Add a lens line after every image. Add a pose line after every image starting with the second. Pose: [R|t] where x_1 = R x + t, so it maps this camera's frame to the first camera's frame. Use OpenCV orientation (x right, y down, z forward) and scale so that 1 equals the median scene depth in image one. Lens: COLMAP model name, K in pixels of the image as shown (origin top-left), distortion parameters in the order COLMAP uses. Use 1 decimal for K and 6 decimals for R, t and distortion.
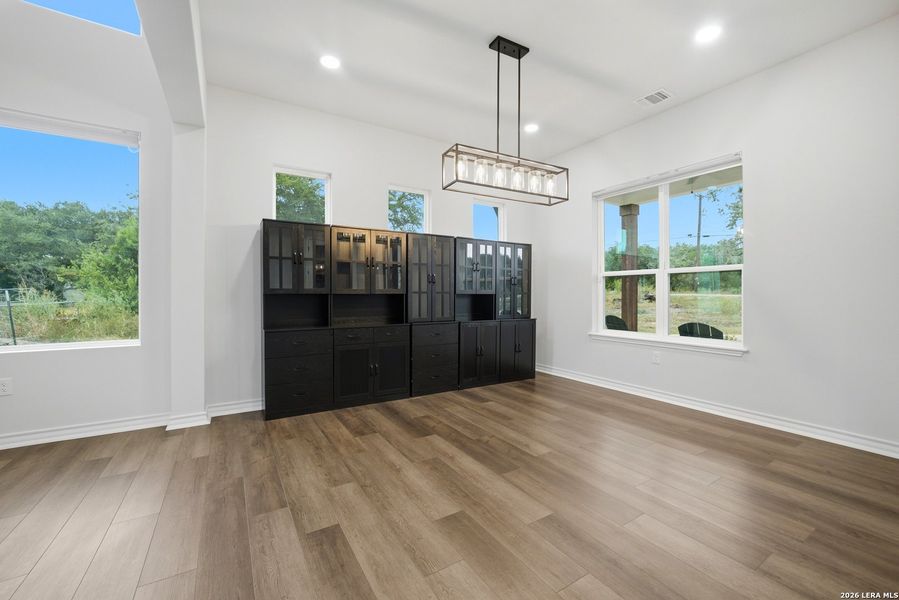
lens RADIAL K [[372.8, 0, 451.5], [0, 372.8, 296.7], [0, 0, 1]] dist [-0.019712, 0.002614]
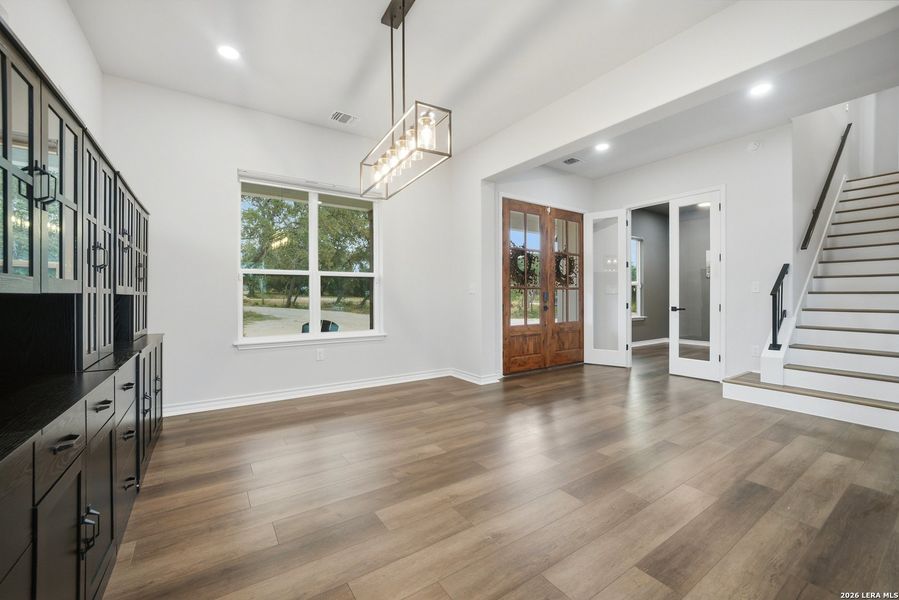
lens RADIAL K [[372.8, 0, 452.2], [0, 372.8, 289.0], [0, 0, 1]] dist [-0.019712, 0.002614]
pose [[-0.062300, 0.020044, 0.997856, -0.722400], [0.007626, 0.999779, -0.019607, 0.000601], [-0.998028, 0.006388, -0.062439, 0.940709]]
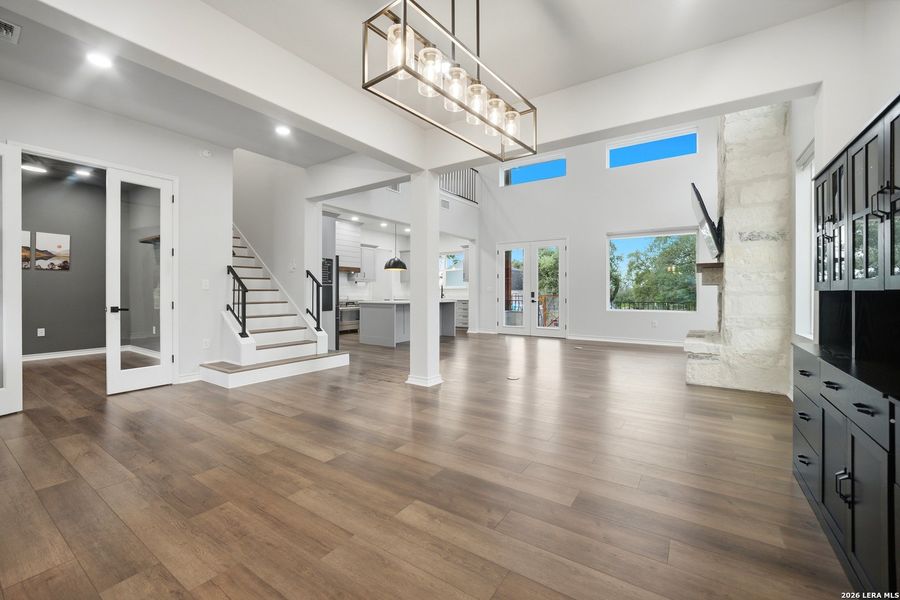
lens RADIAL K [[373.2, 0, 451.4], [0, 373.2, 295.5], [0, 0, 1]] dist [-0.019712, 0.002614]
pose [[-0.907851, 0.007320, -0.419230, 0.434318], [-0.001628, 0.999779, 0.020982, -0.014354], [0.419291, 0.019730, -0.907638, 1.555239]]
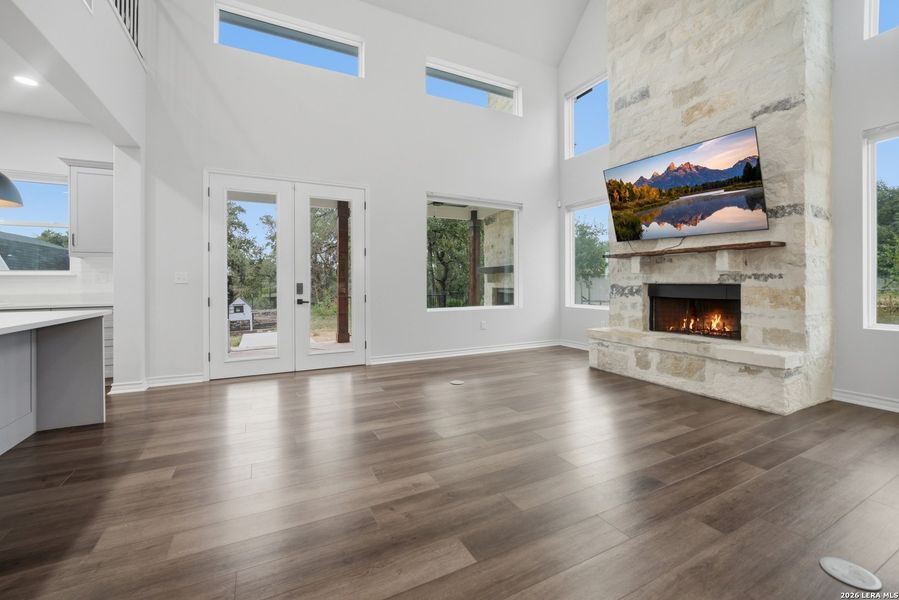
lens RADIAL K [[372.8, 0, 447.8], [0, 372.8, 283.5], [0, 0, 1]] dist [-0.019712, 0.002614]
pose [[-0.074292, 0.003908, -0.997229, -0.006675], [-0.007617, 0.999961, 0.004487, 0.012154], [0.997207, 0.007930, -0.074259, -0.348946]]
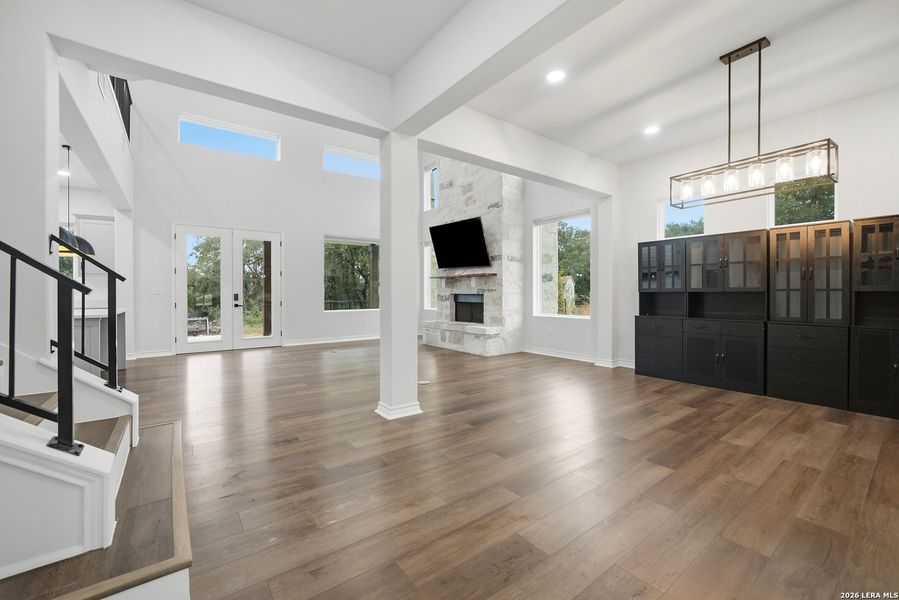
lens RADIAL K [[372.8, 0, 446.5], [0, 372.8, 293.9], [0, 0, 1]] dist [-0.019712, 0.002614]
pose [[0.096388, 0.004568, -0.995333, 1.101515], [-0.008396, 0.999958, 0.003776, 0.002344], [0.995308, 0.007992, 0.096422, 0.082265]]
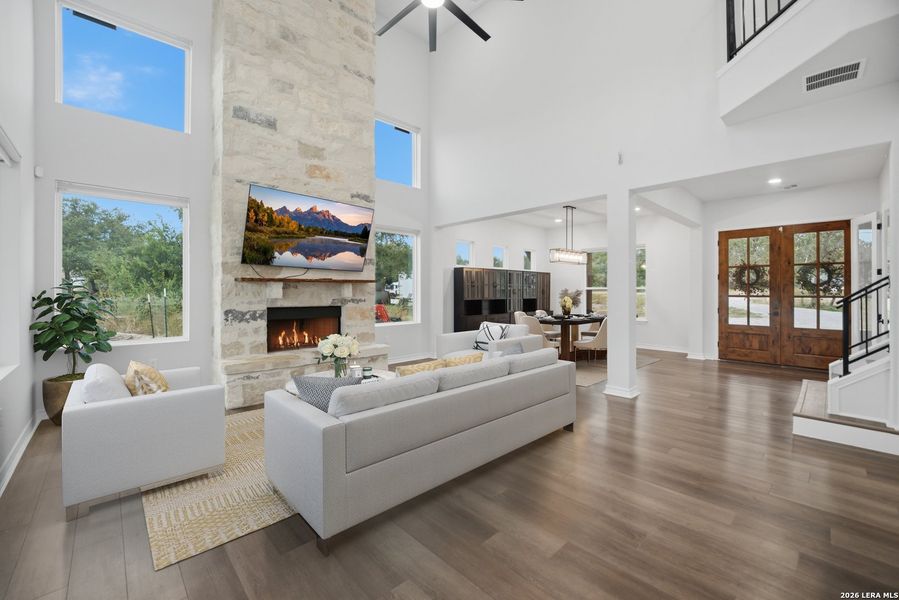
lens RADIAL K [[372.8, 0, 448.4], [0, 372.8, 291.2], [0, 0, 1]] dist [-0.019712, 0.002614]
pose [[0.979734, 0.002720, 0.200285, -1.223142], [-0.001458, 0.999978, -0.006449, -0.051678], [-0.200298, 0.006026, 0.979716, -1.401840]]
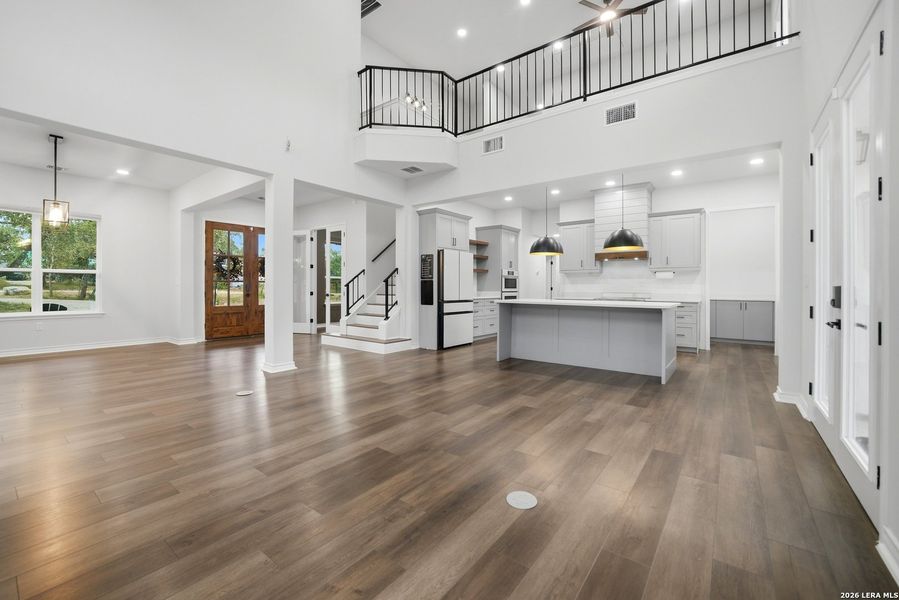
lens RADIAL K [[372.8, 0, 448.9], [0, 372.8, 289.2], [0, 0, 1]] dist [-0.019712, 0.002614]
pose [[-0.357810, -0.001530, 0.933793, -2.024487], [0.007554, 0.999961, 0.004533, 0.019065], [-0.933764, 0.008676, -0.357785, -0.061485]]
